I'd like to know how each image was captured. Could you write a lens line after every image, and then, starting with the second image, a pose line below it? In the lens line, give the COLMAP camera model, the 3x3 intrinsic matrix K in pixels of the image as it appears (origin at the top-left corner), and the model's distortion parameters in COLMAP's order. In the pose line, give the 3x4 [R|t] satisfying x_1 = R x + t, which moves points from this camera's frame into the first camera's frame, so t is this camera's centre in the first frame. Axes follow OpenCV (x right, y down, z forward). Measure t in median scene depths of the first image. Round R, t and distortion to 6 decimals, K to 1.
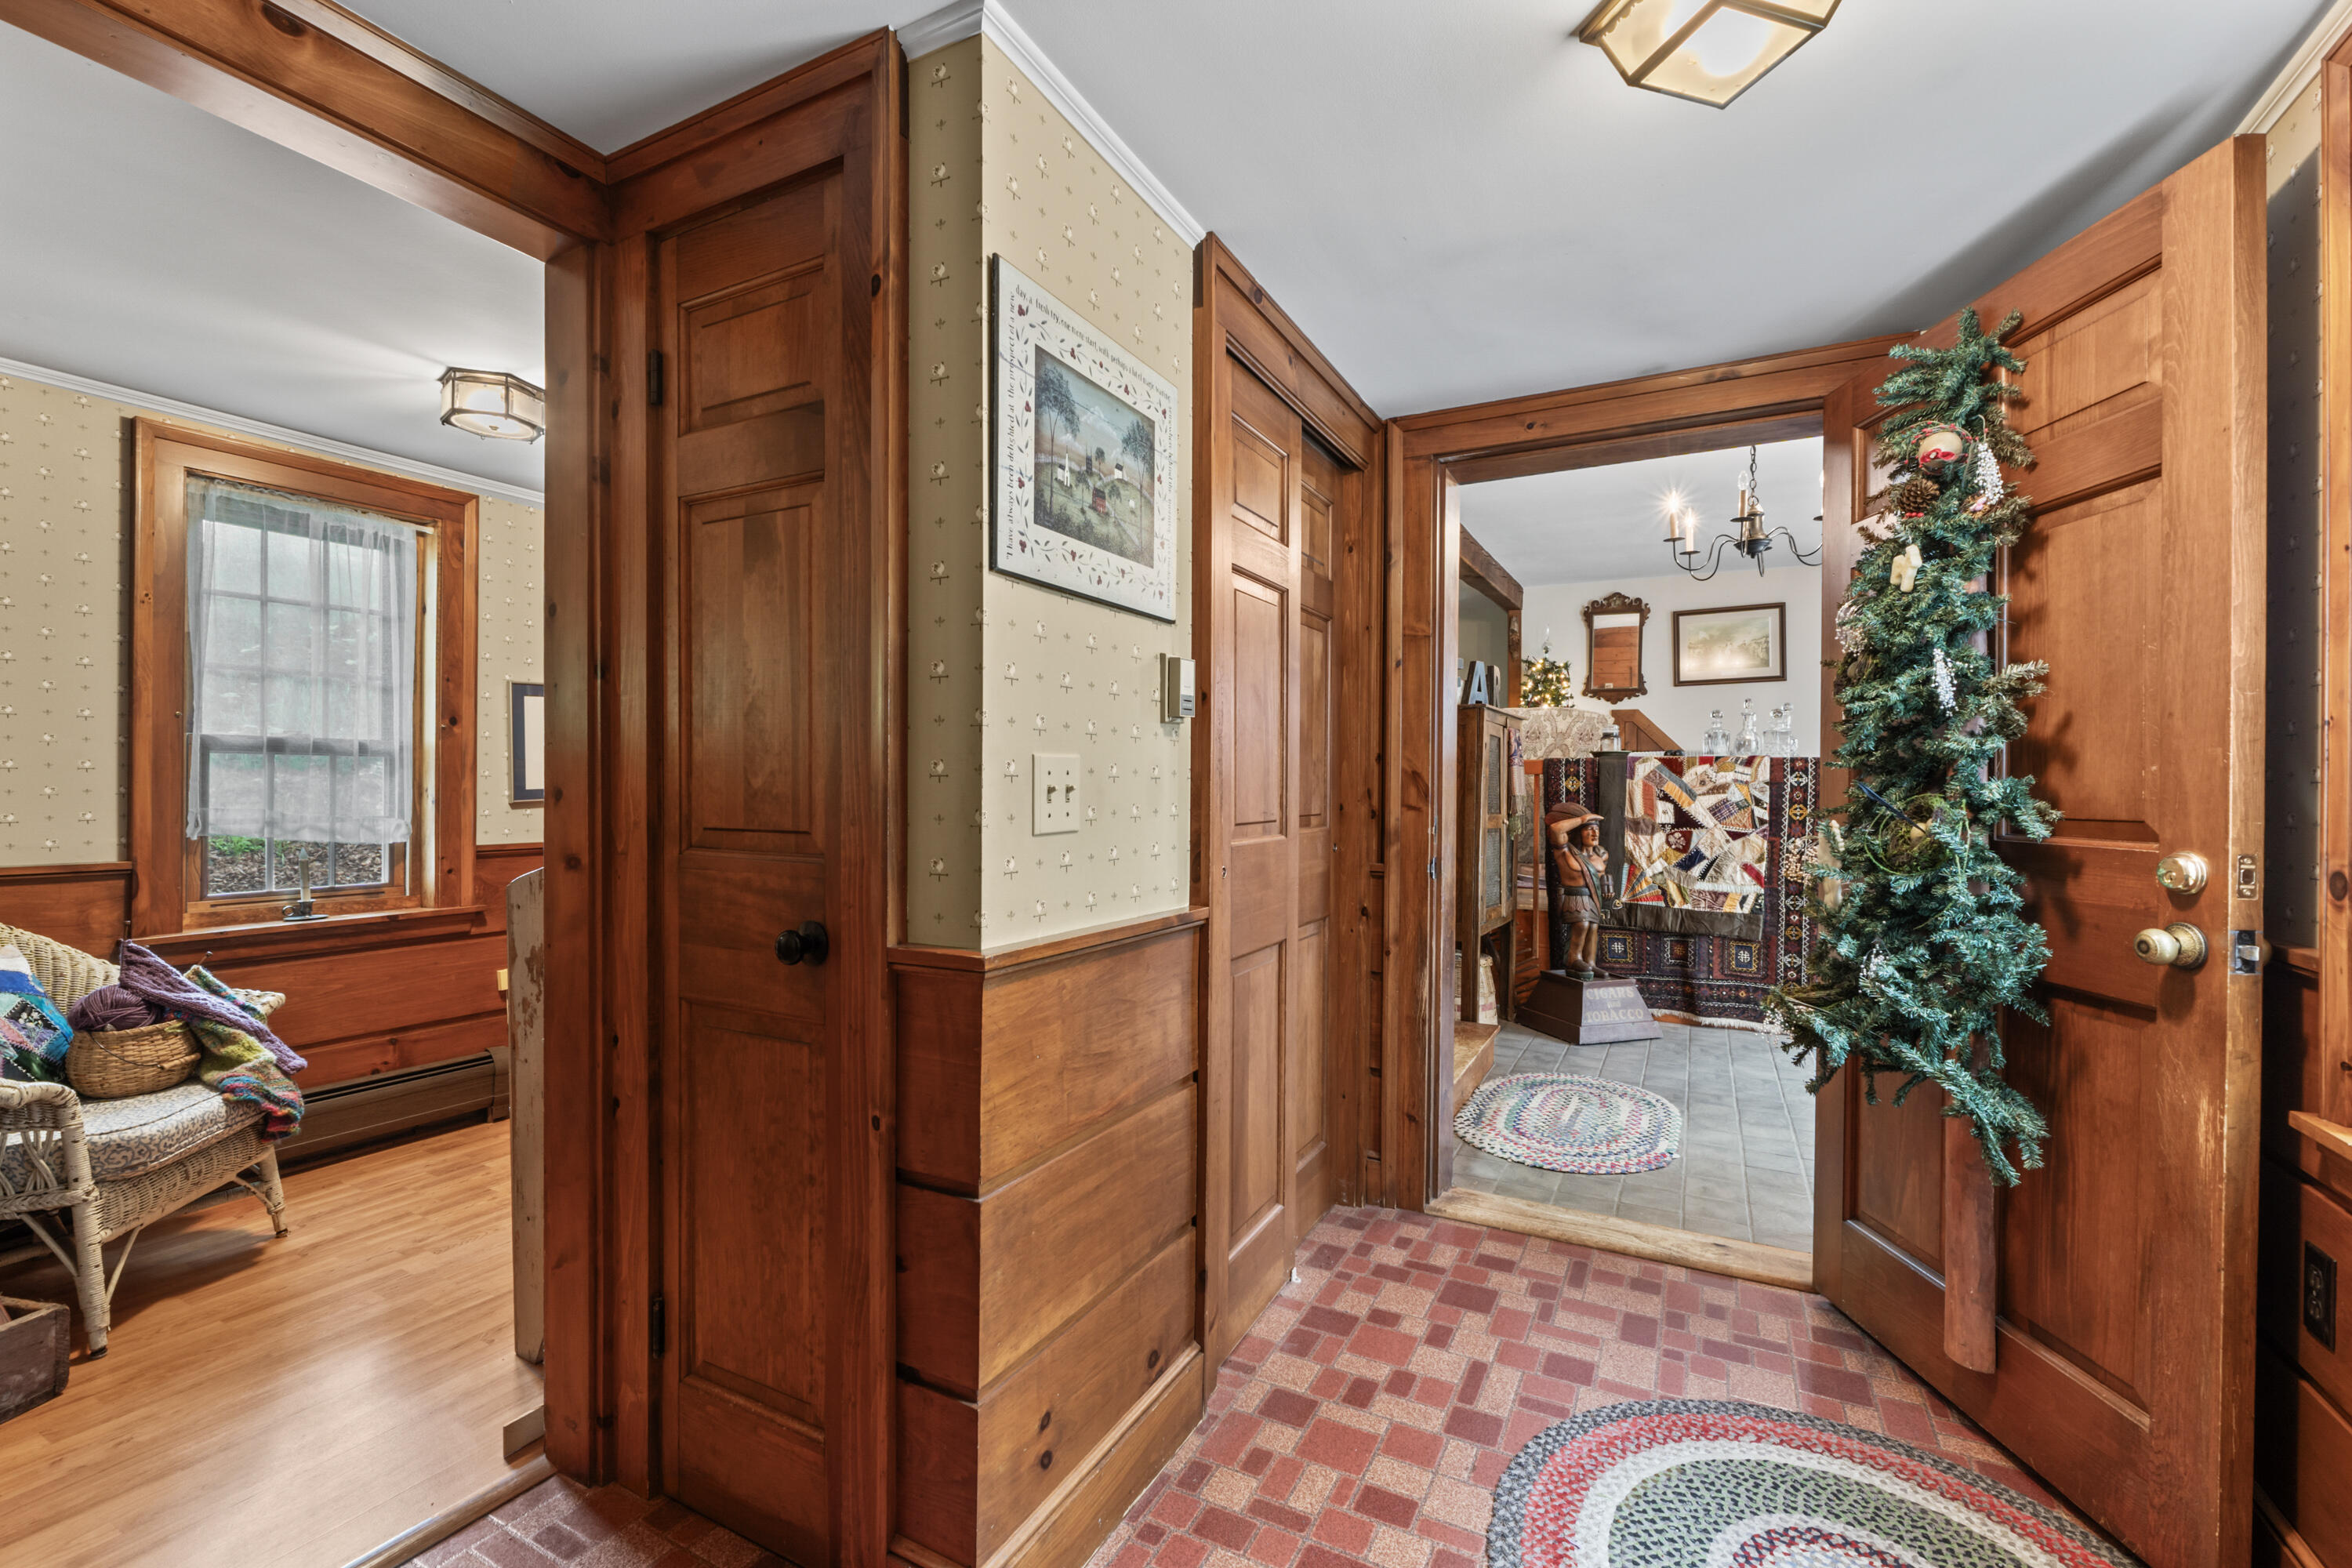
lens RADIAL K [[1010.4, 0, 1163.8], [0, 1010.4, 797.6], [0, 0, 1]] dist [-0.006862, 0.000423]
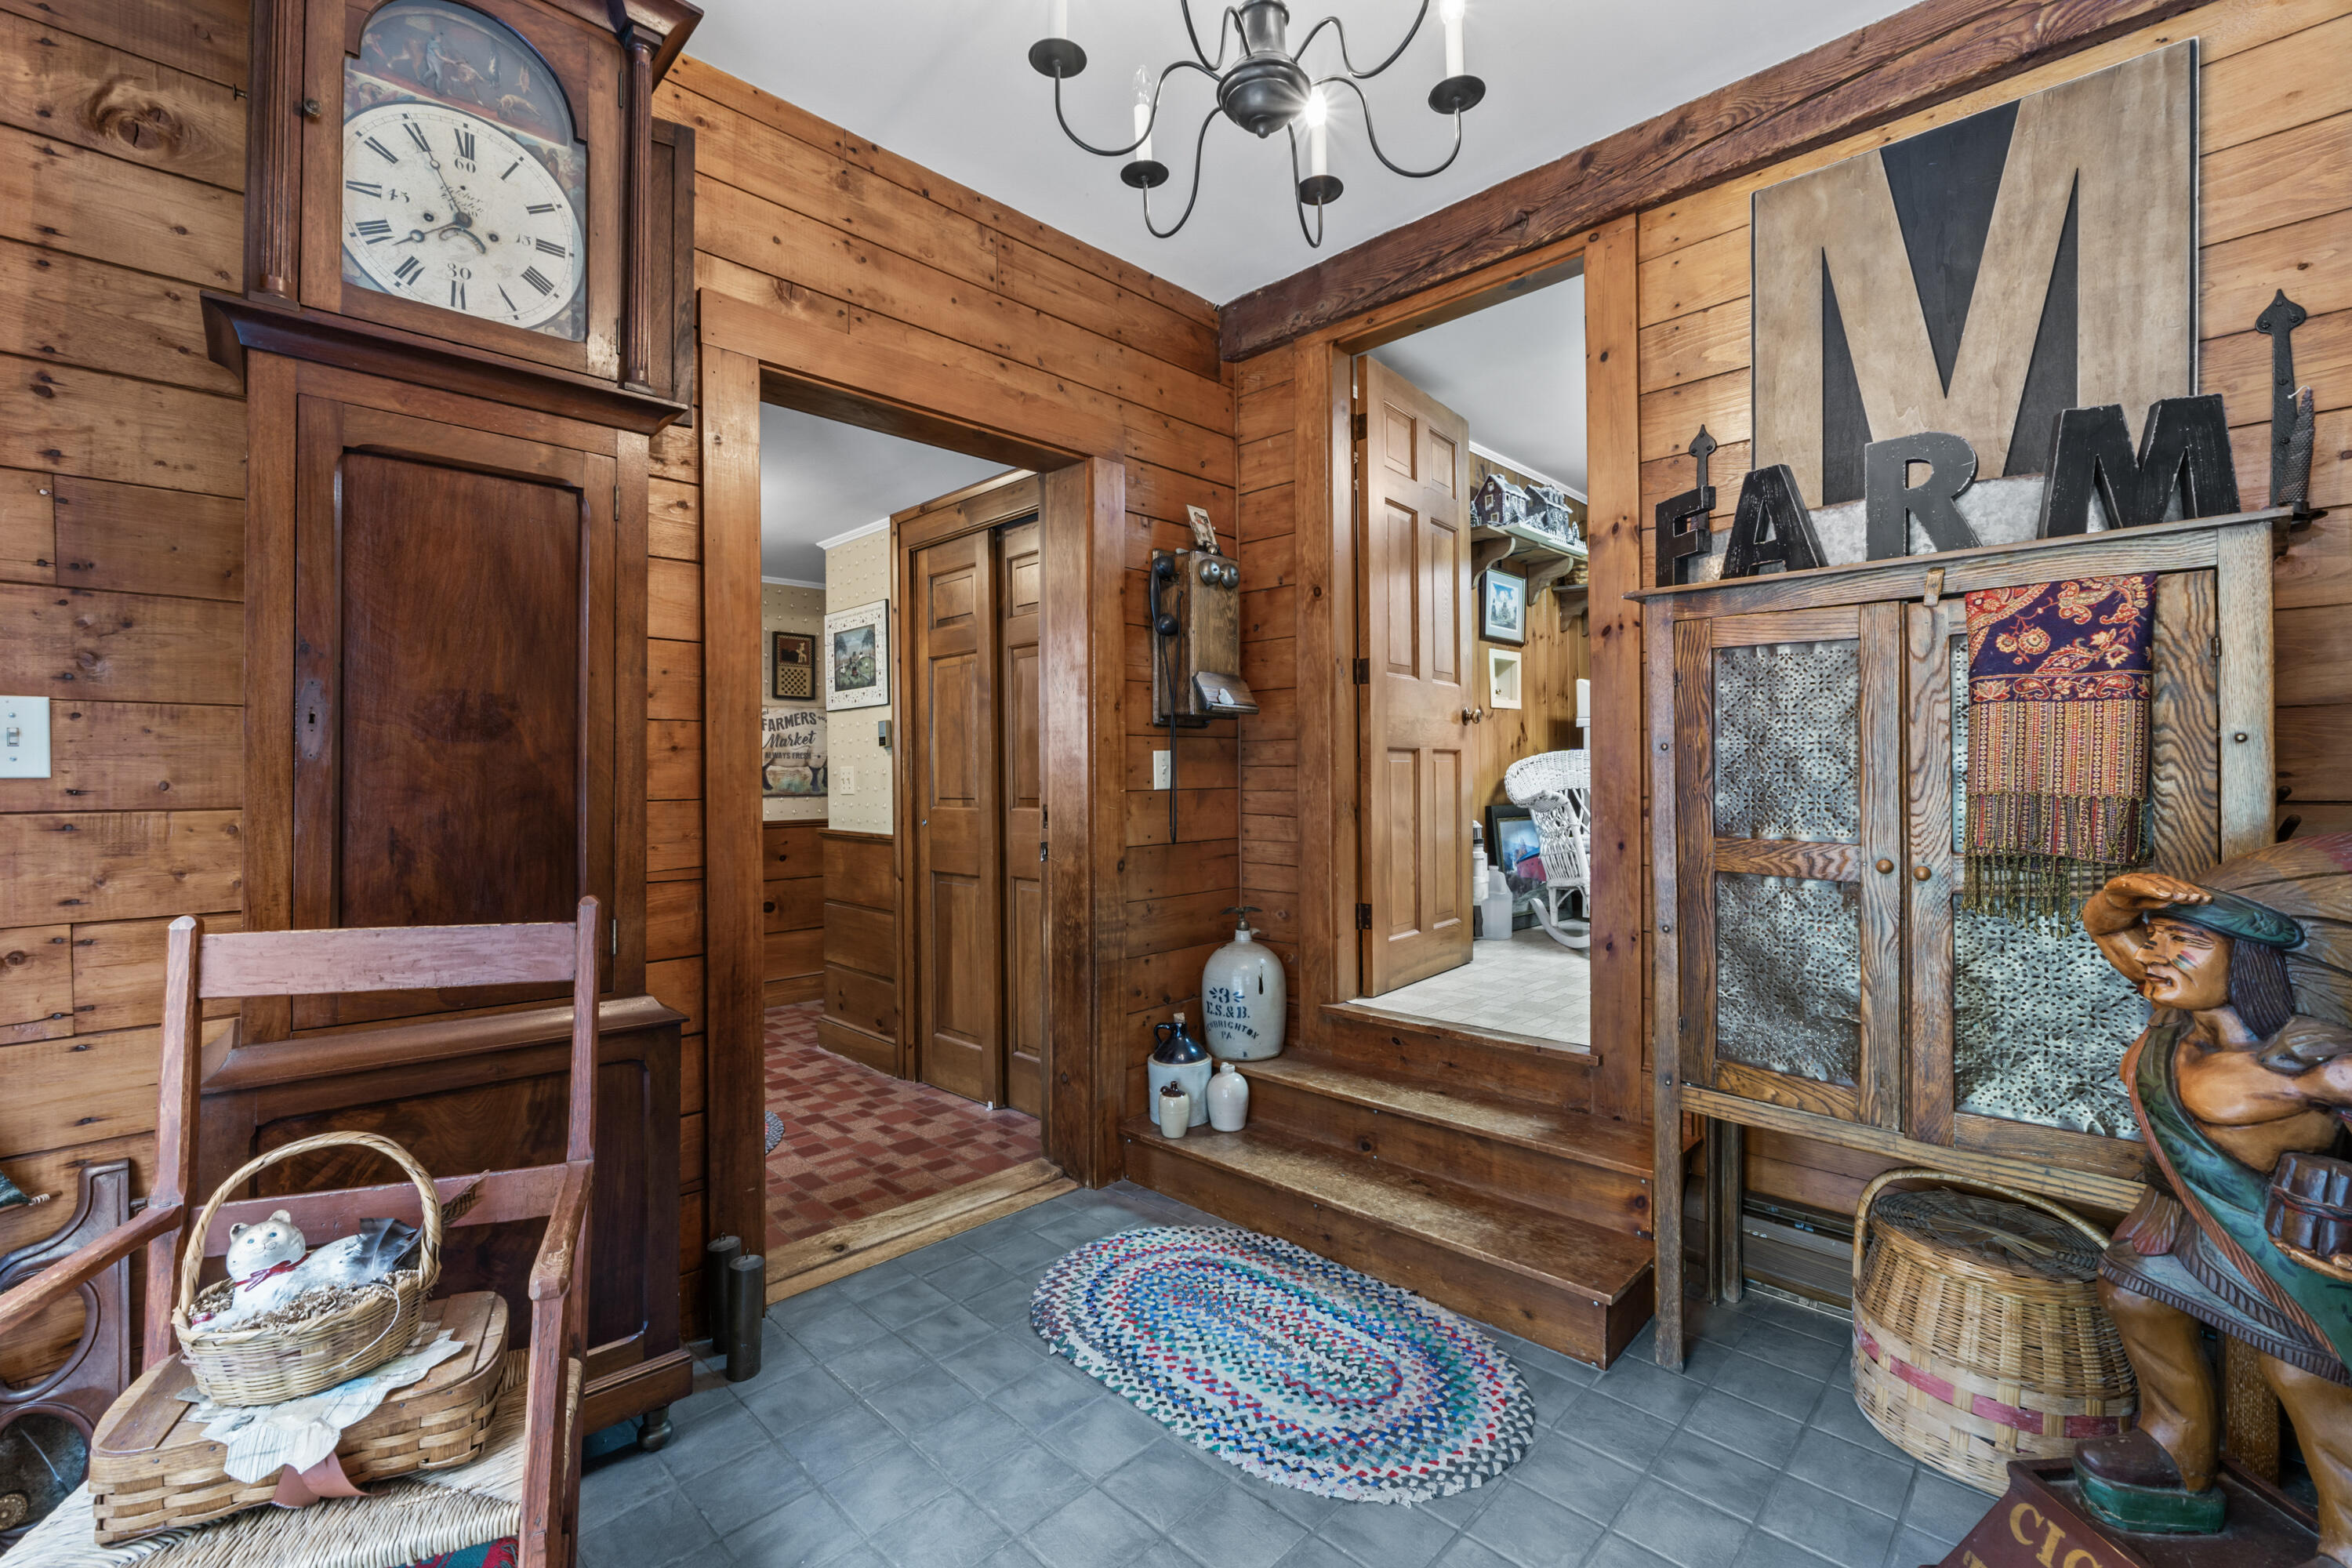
lens RADIAL K [[1010.4, 0, 1174.2], [0, 1010.4, 775.6], [0, 0, 1]] dist [-0.006862, 0.000423]
pose [[-0.287027, -0.006435, -0.957901, 1.002770], [-0.008741, 0.999953, -0.004098, -0.005207], [0.957883, 0.007197, -0.287070, 1.143365]]
